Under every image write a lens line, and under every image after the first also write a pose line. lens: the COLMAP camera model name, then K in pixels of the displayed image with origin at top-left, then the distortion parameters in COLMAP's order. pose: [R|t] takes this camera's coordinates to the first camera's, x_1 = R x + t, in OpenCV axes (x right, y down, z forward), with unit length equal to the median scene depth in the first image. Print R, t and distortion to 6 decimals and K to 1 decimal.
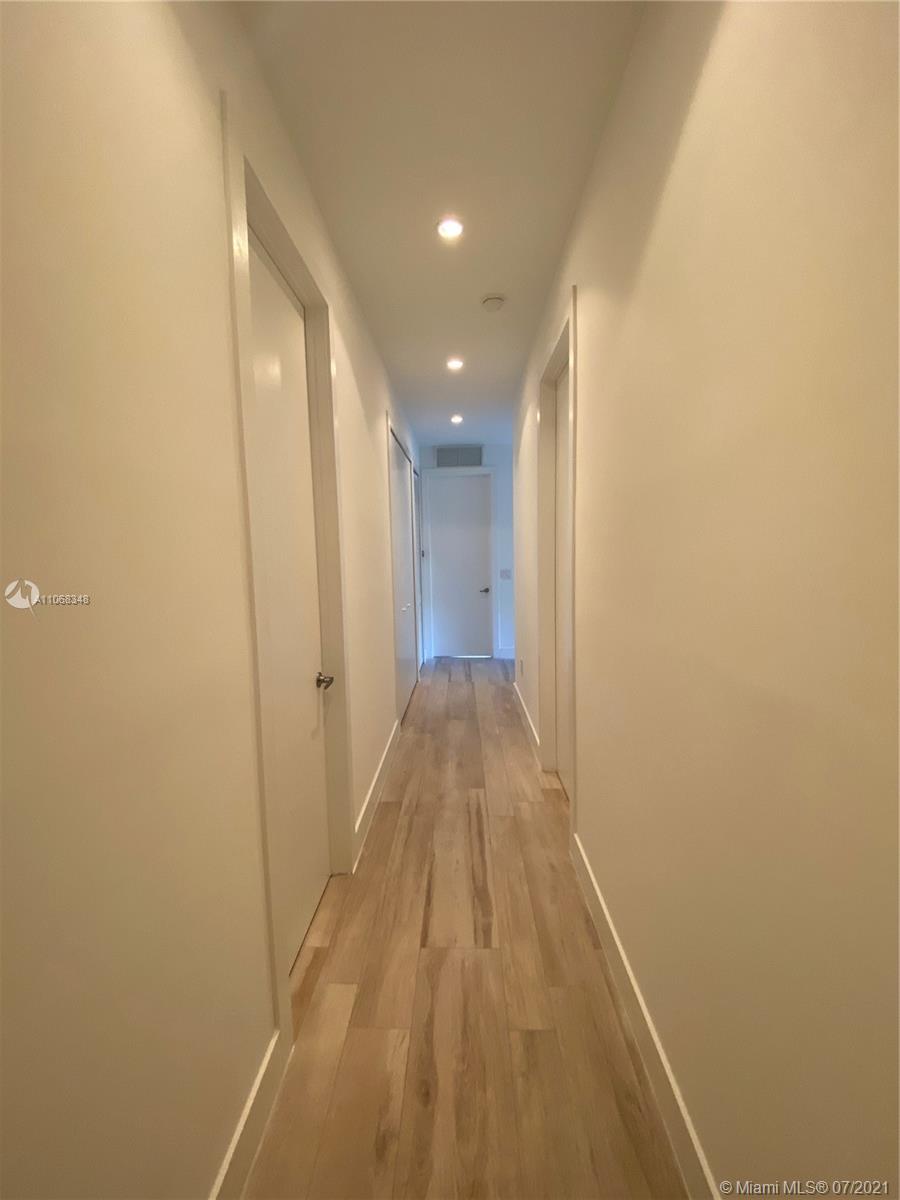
lens RADIAL K [[495.3, 0, 450.0], [0, 495.3, 600.0], [0, 0, 1]] dist [0.000903, -0.000247]
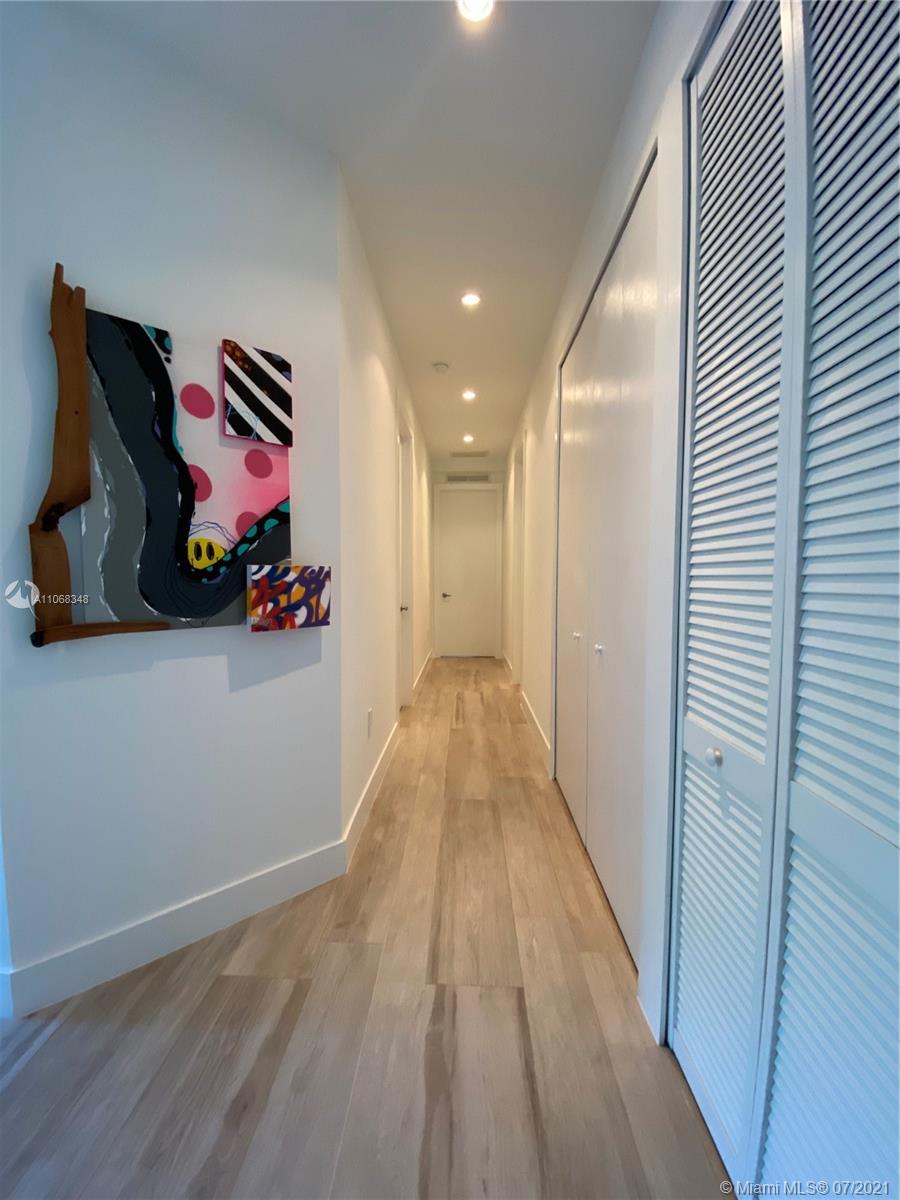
lens RADIAL K [[495.3, 0, 450.0], [0, 495.3, 600.0], [0, 0, 1]] dist [0.000903, -0.000247]
pose [[-0.999805, 0.017471, 0.009219, 0.045012], [0.018631, 0.989092, 0.146119, -0.119186], [-0.006565, 0.146262, -0.989224, 1.848295]]
